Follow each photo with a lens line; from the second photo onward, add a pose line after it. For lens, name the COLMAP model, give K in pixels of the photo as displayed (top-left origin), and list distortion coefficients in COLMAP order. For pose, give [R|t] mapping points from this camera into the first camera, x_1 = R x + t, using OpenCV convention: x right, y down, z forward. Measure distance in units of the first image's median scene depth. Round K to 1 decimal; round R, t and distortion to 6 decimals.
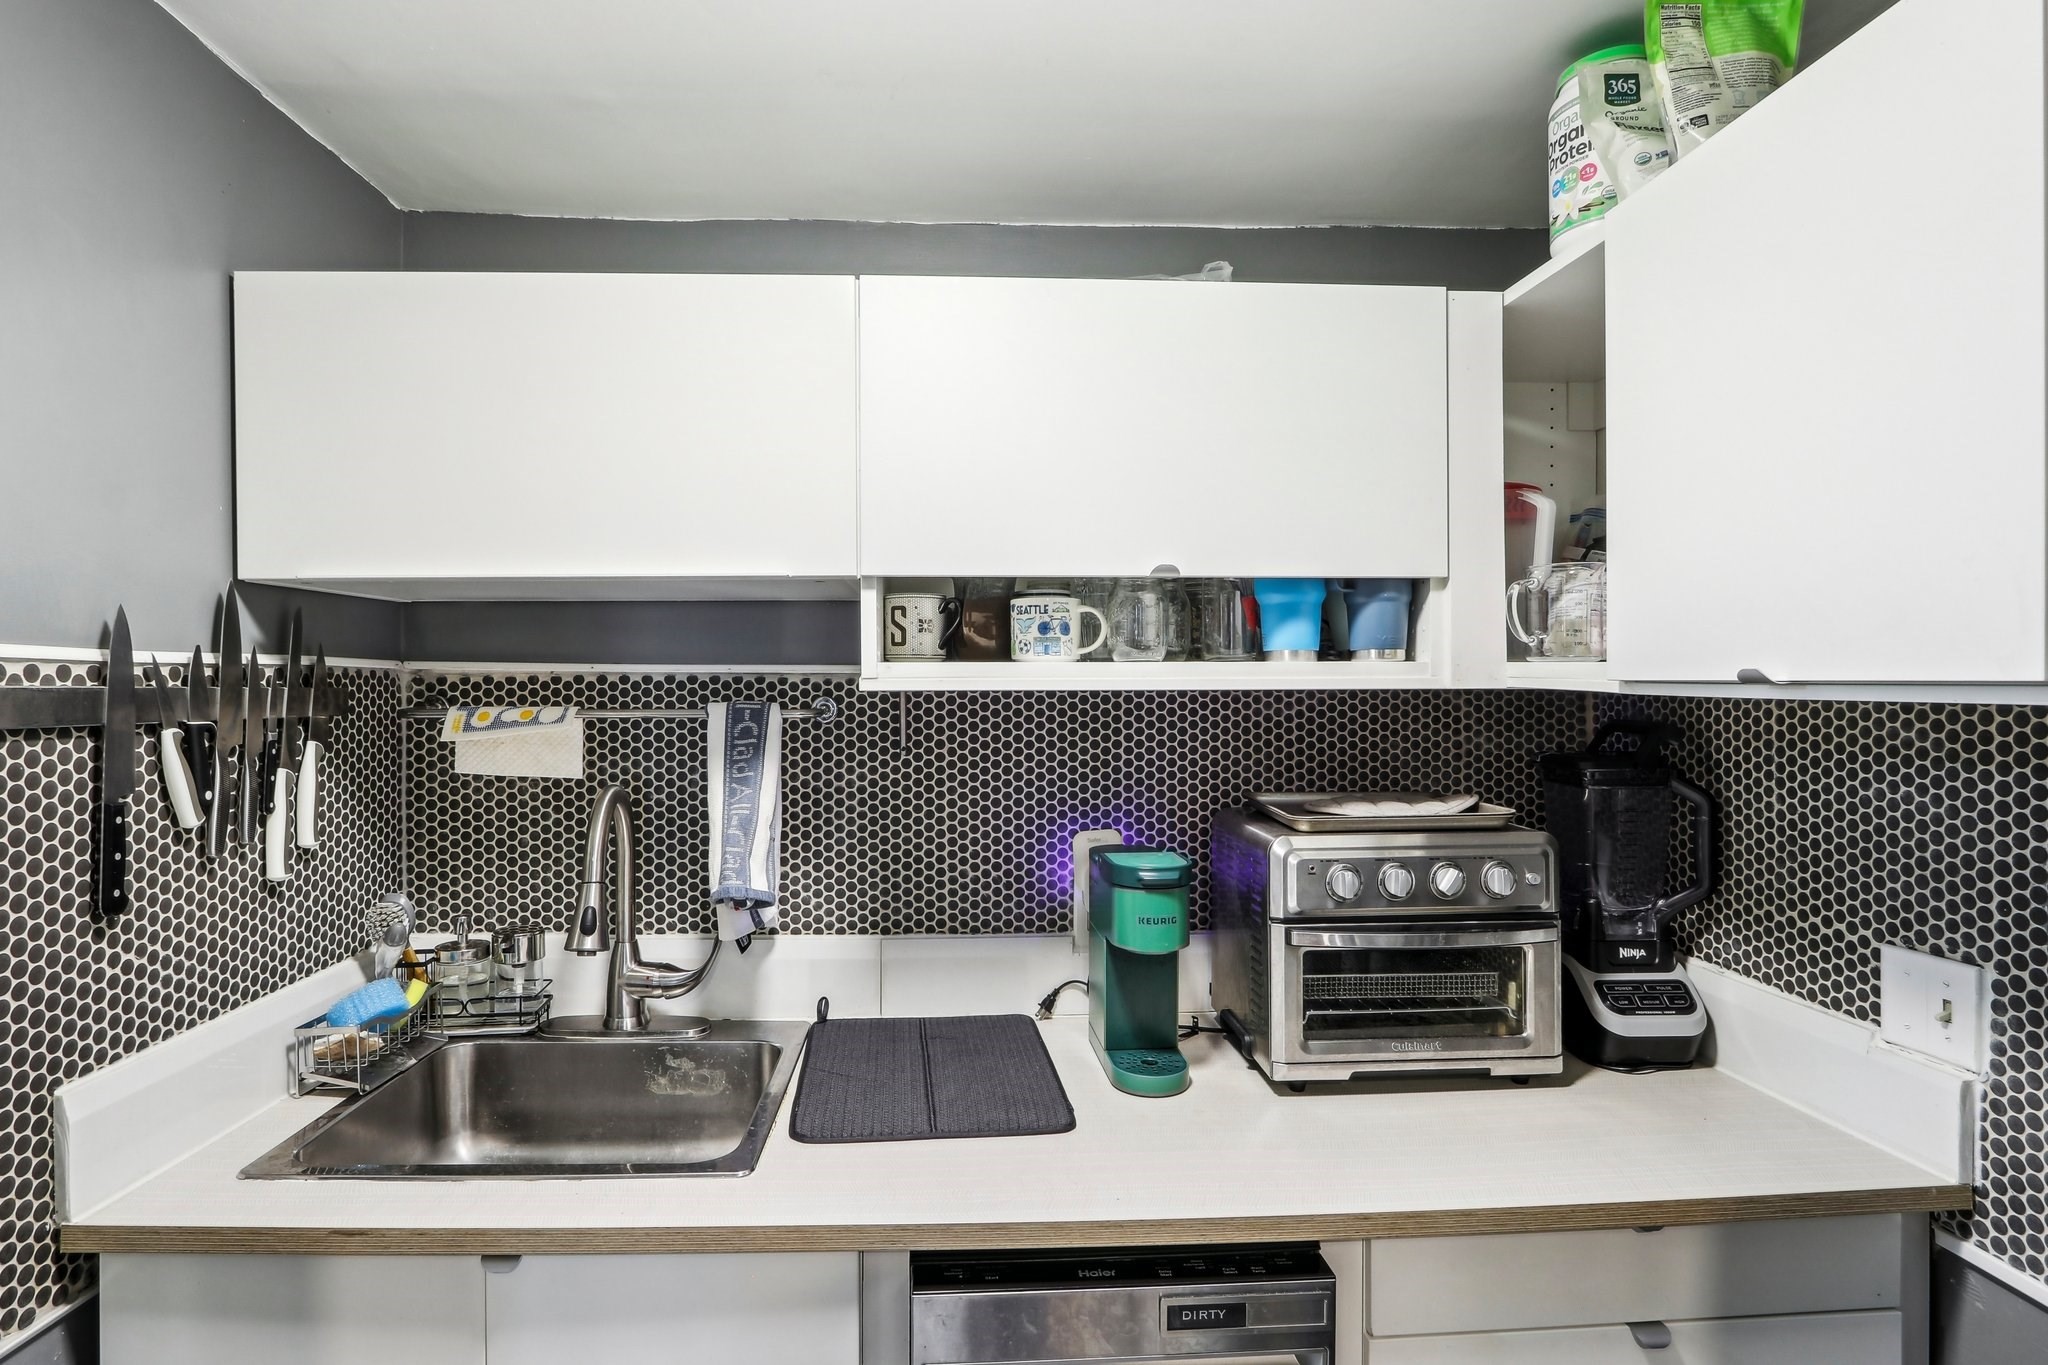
lens RADIAL K [[1021.4, 0, 1010.4], [0, 1021.4, 668.1], [0, 0, 1]] dist [-0.015042, 0.002320]
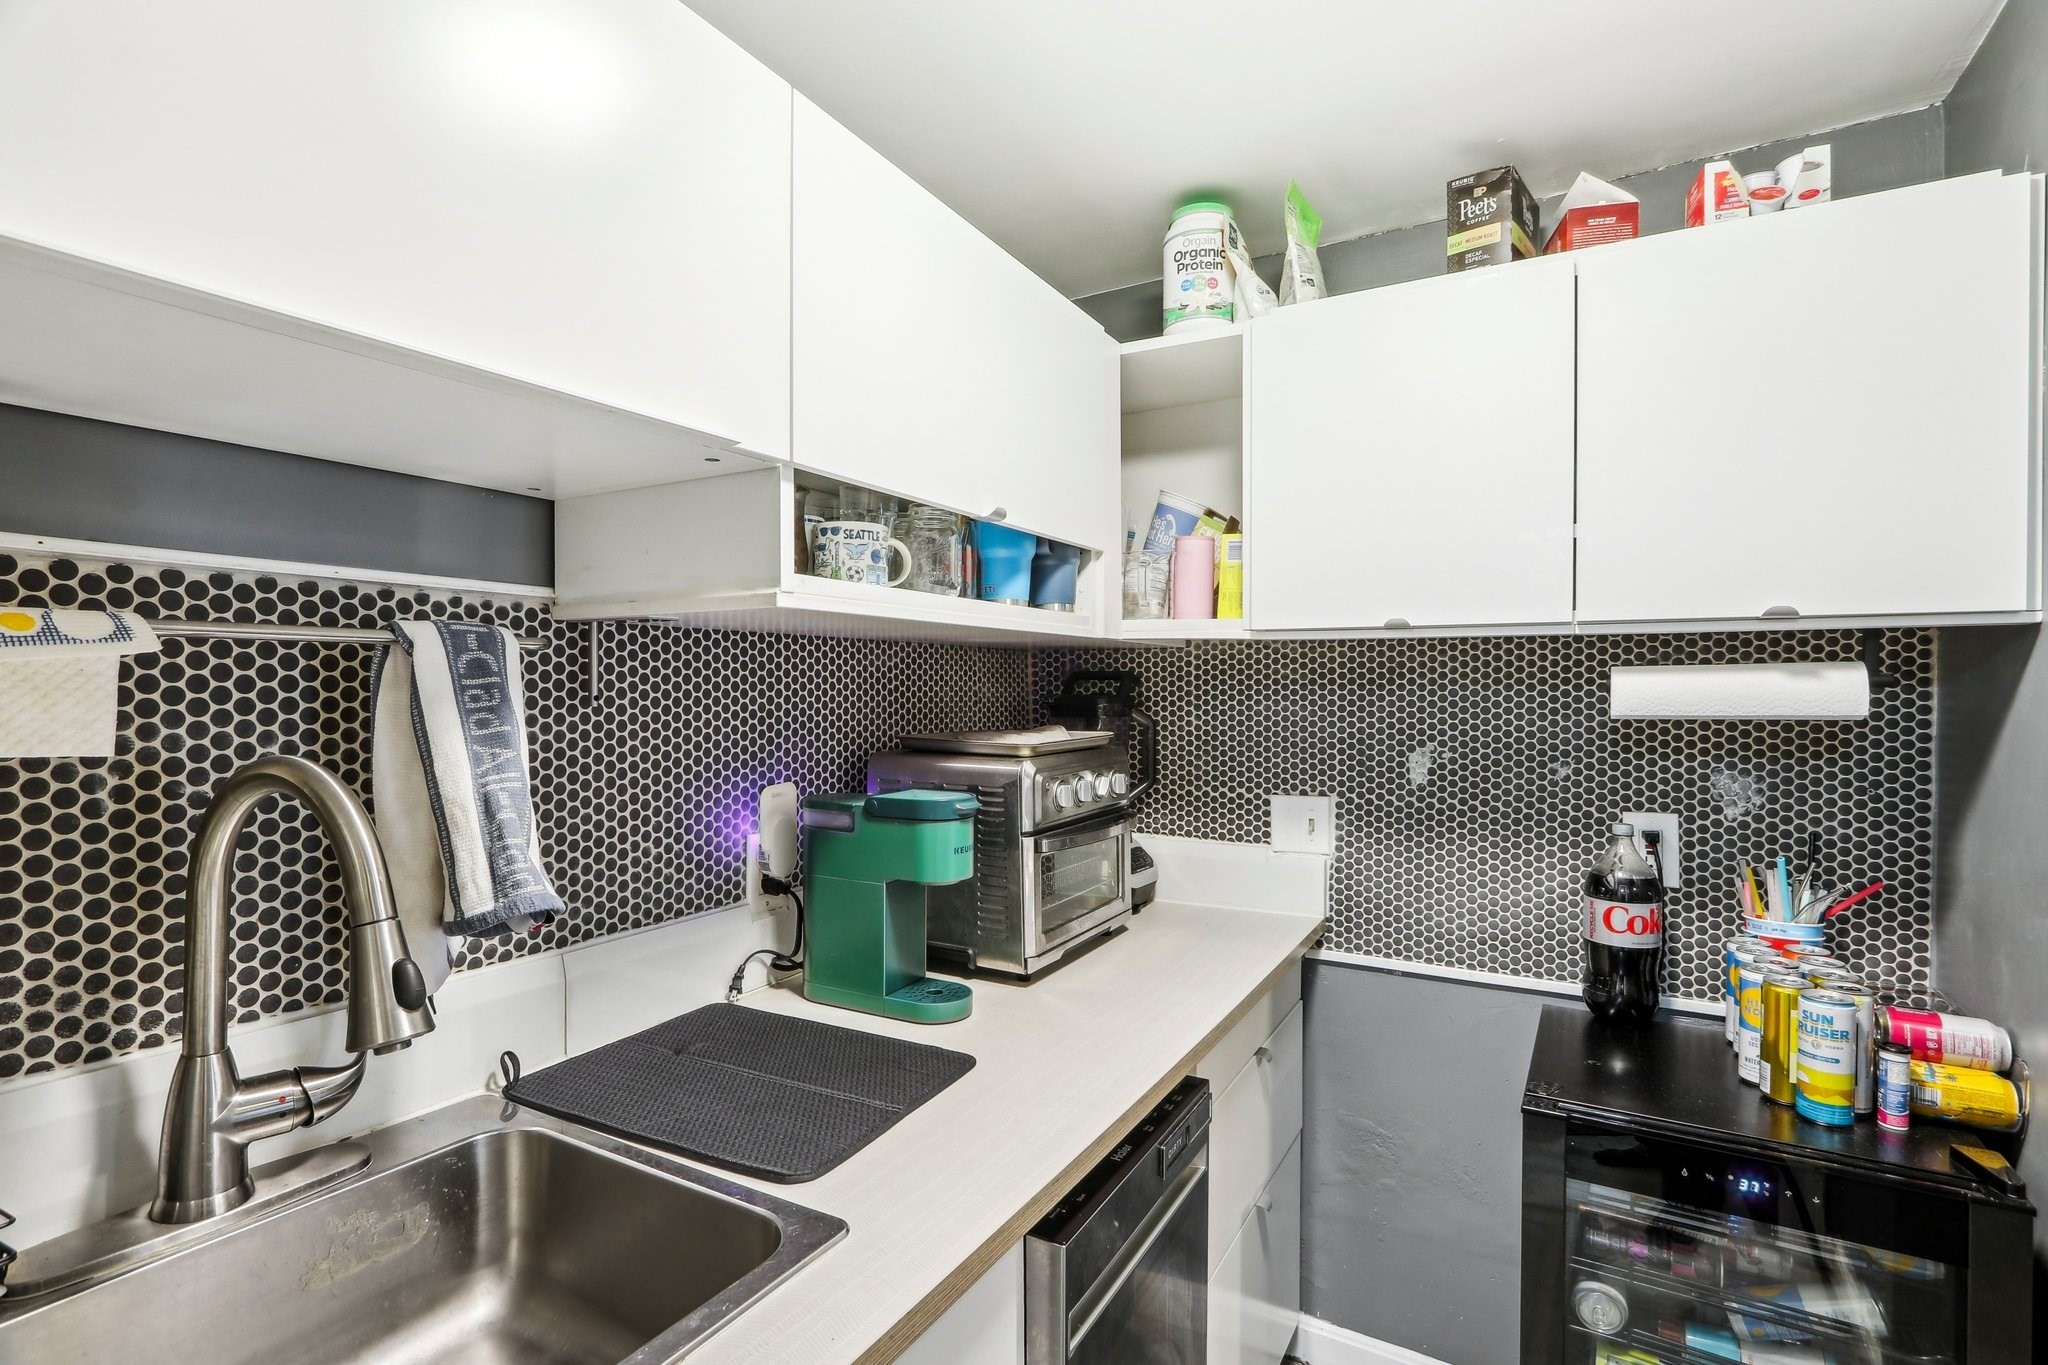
lens RADIAL K [[970.0, 0, 1024.0], [0, 970.0, 682.5], [0, 0, 1]] dist [-0.004557, -0.000415]
pose [[0.551241, 0.003050, 0.834340, -0.600939], [-0.014019, 0.999886, 0.005607, 0.065826], [-0.834228, -0.014788, 0.551221, 0.370719]]
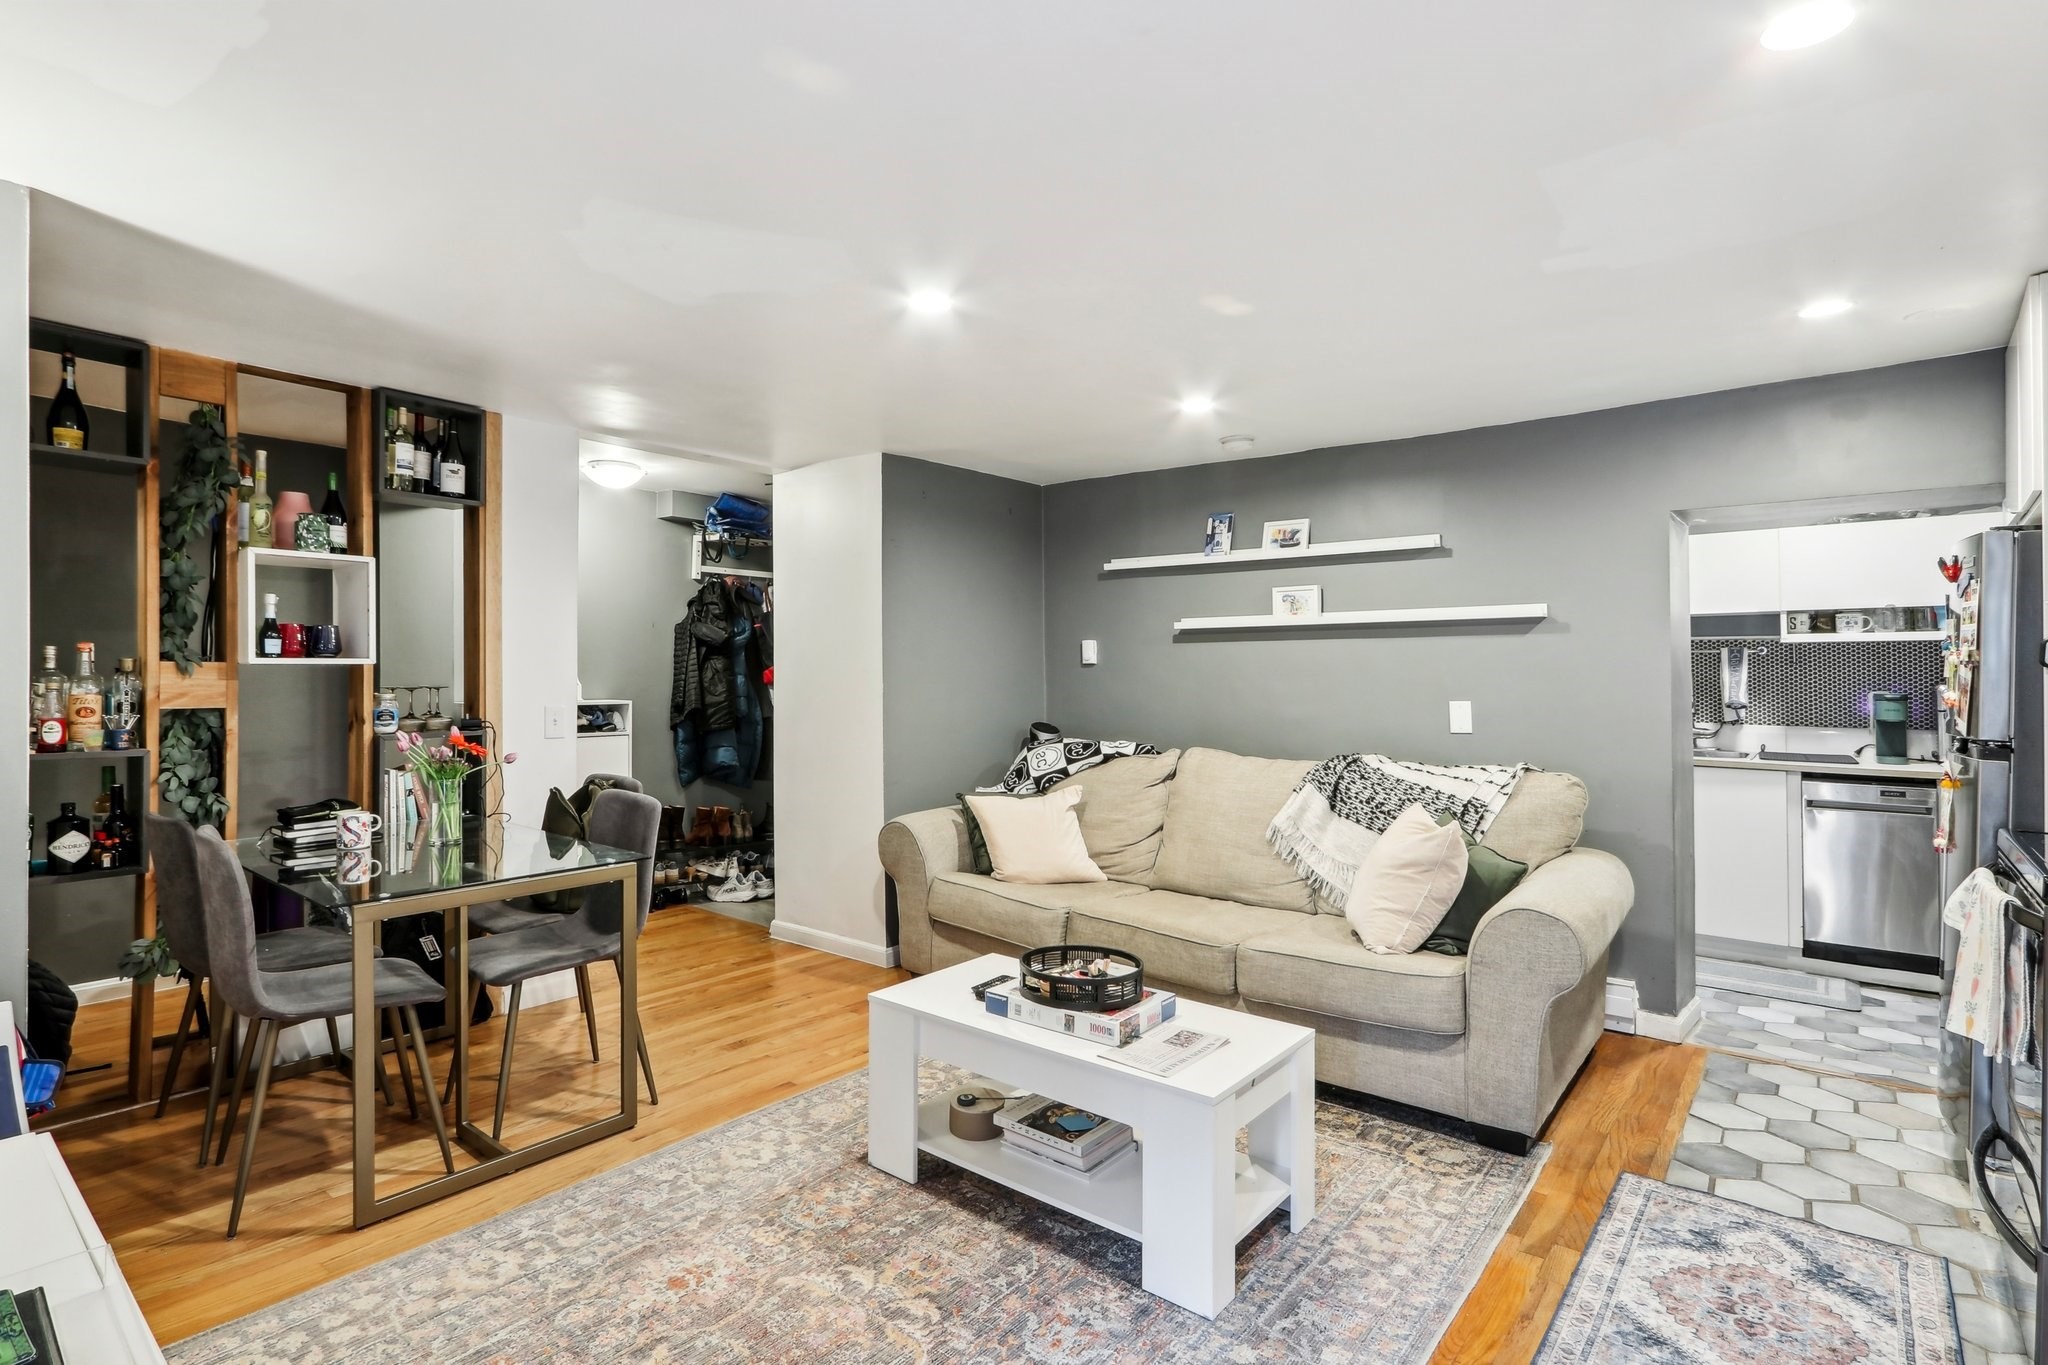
lens RADIAL K [[1014.0, 0, 992.5], [0, 1014.0, 655.6], [0, 0, 1]] dist [-0.003798, -0.000789]
pose [[0.725061, -0.009536, -0.688618, 0.261180], [0.011005, 0.999937, -0.002260, 0.041349], [0.688596, -0.005940, 0.725121, -3.123017]]
